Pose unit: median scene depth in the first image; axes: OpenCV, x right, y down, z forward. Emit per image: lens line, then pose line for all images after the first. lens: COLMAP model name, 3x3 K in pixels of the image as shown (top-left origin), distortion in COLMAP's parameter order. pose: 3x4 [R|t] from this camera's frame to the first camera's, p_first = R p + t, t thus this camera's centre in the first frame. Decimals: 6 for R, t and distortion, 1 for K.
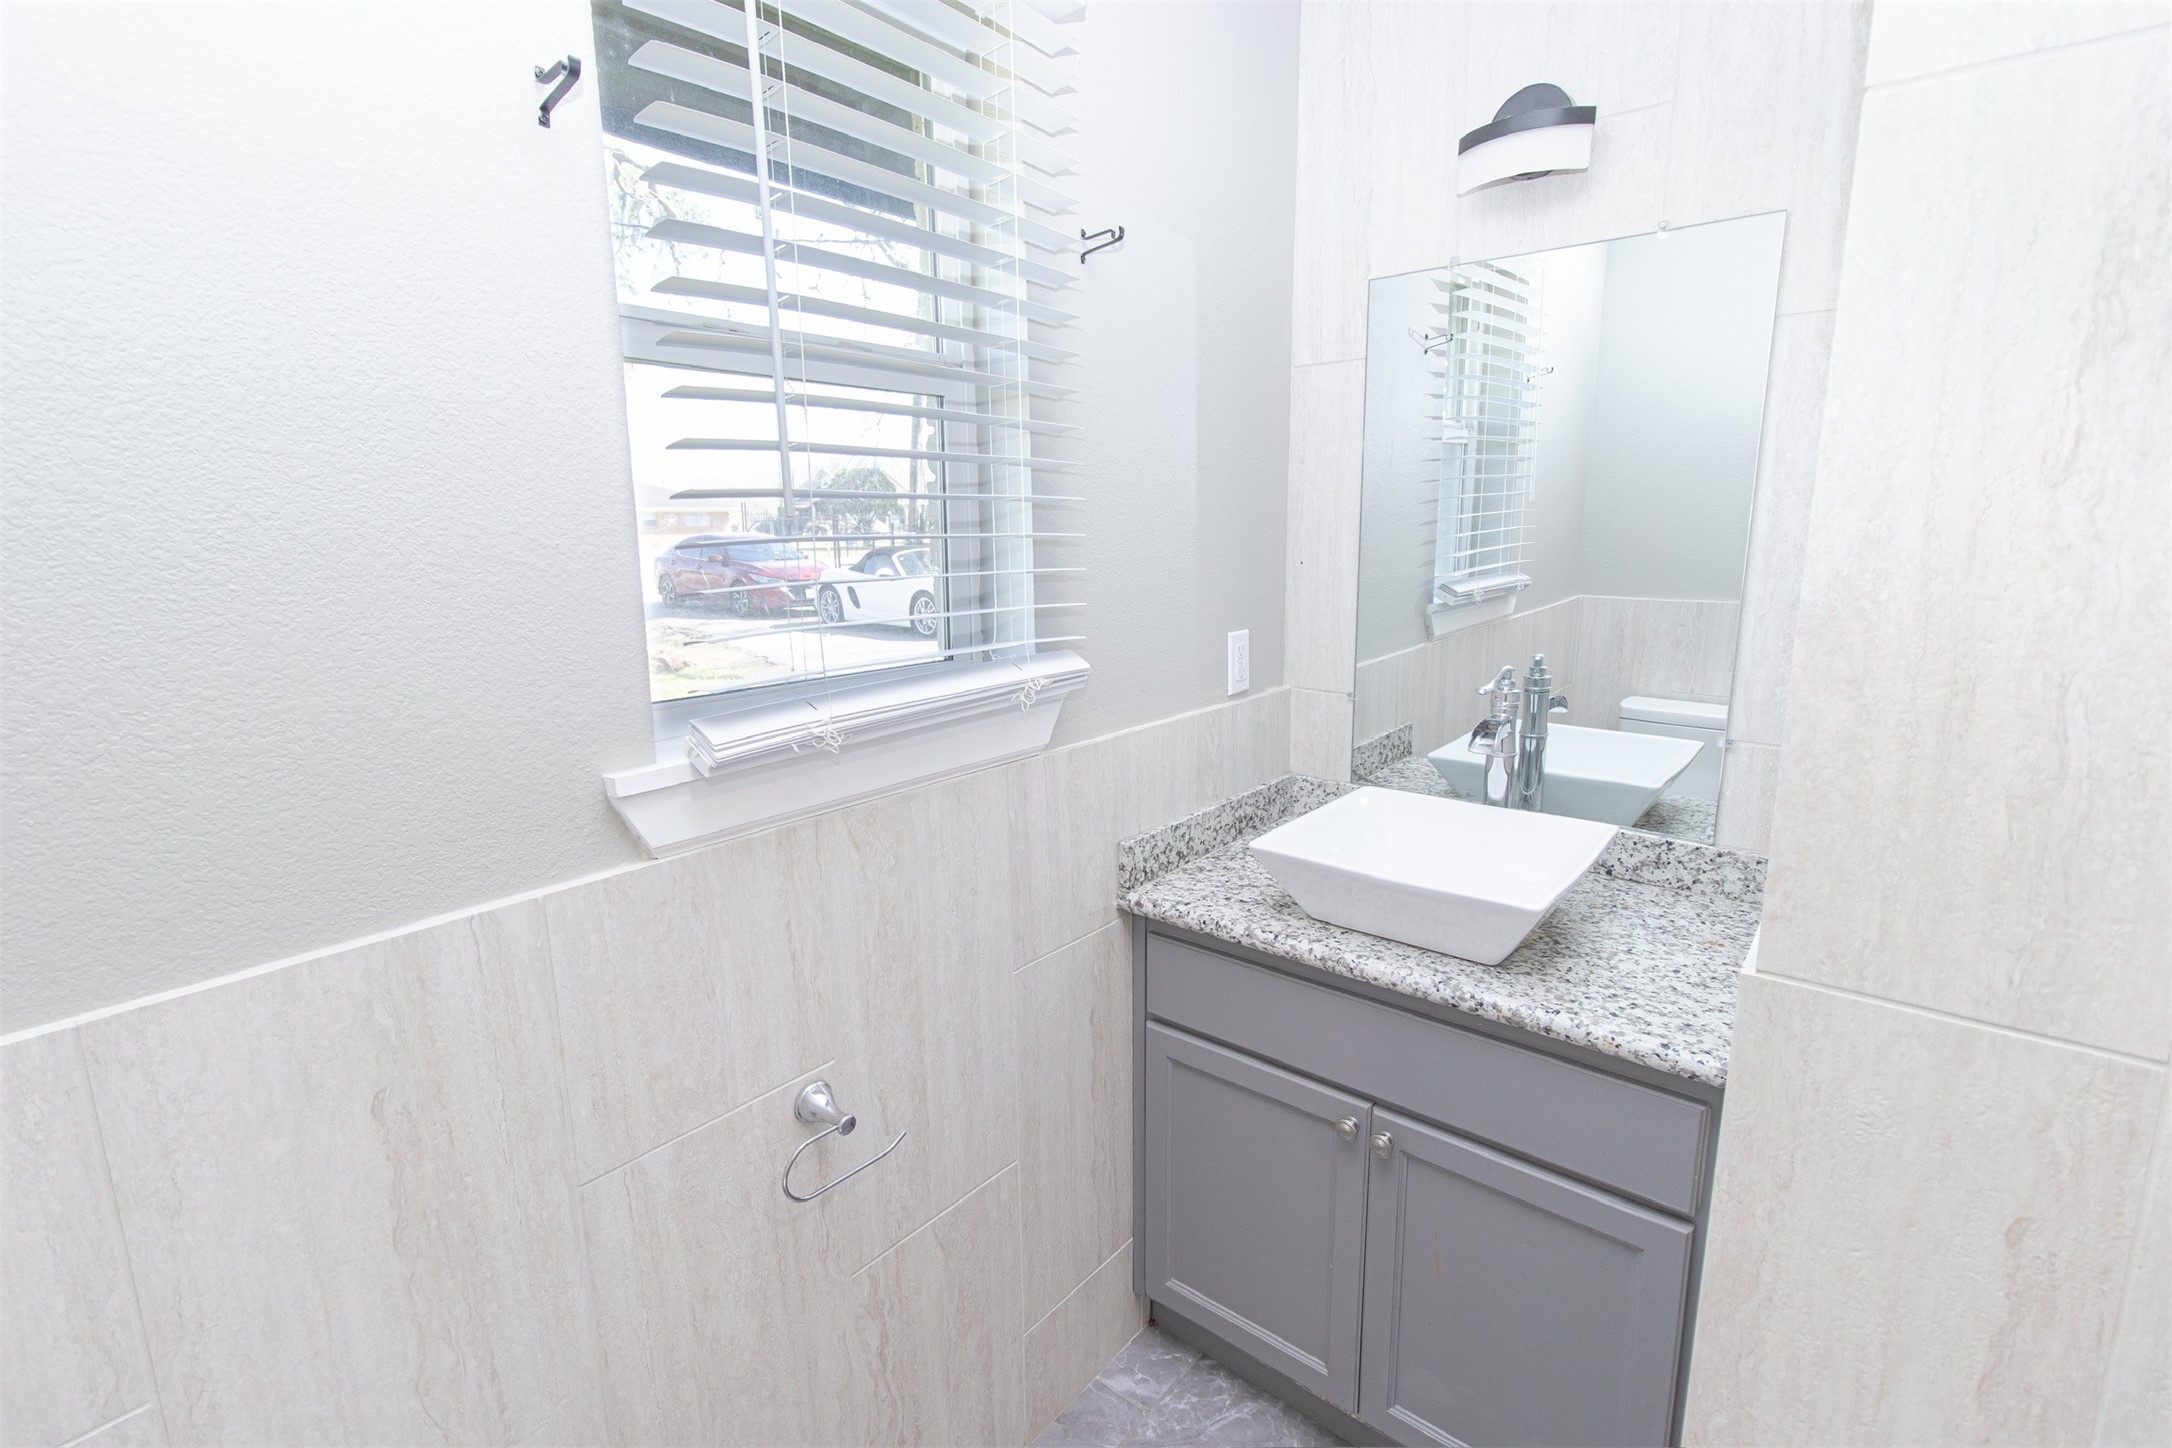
lens RADIAL K [[1003.3, 0, 1085.7], [0, 1003.3, 704.4], [0, 0, 1]] dist [0.004931, 0.000423]
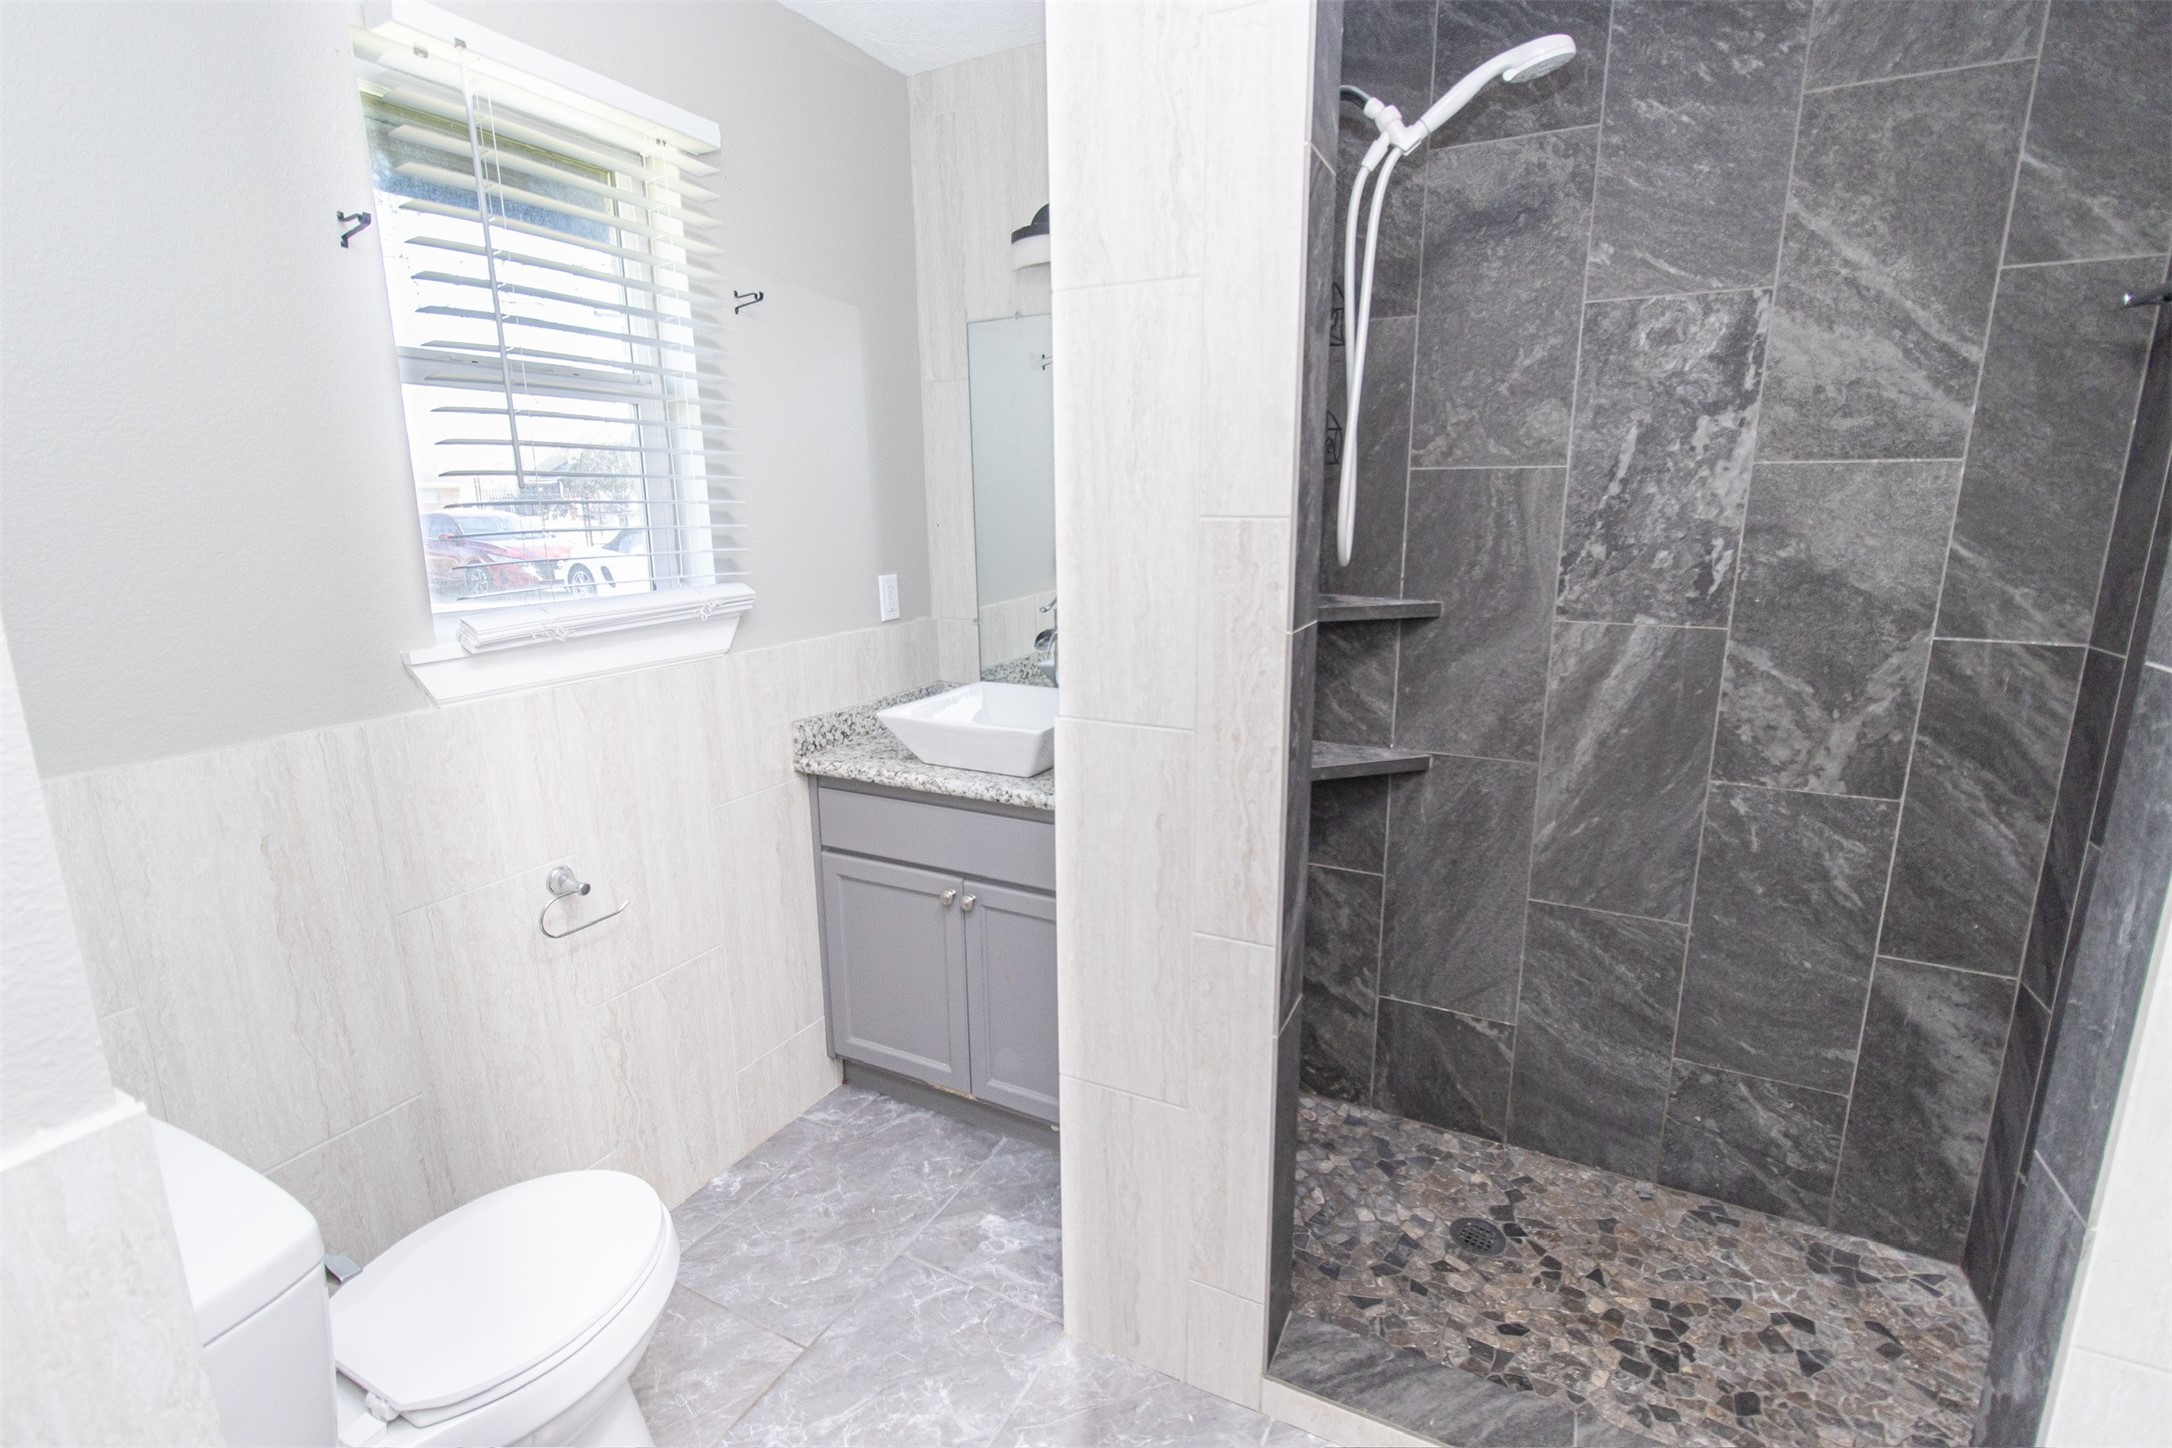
lens RADIAL K [[1003.3, 0, 1085.7], [0, 1003.3, 704.4], [0, 0, 1]] dist [0.004931, 0.000423]
pose [[0.977891, -0.041033, 0.205048, 0.168906], [0.037034, 0.999042, 0.023302, 0.107674], [-0.205808, -0.015193, 0.978474, -0.530153]]
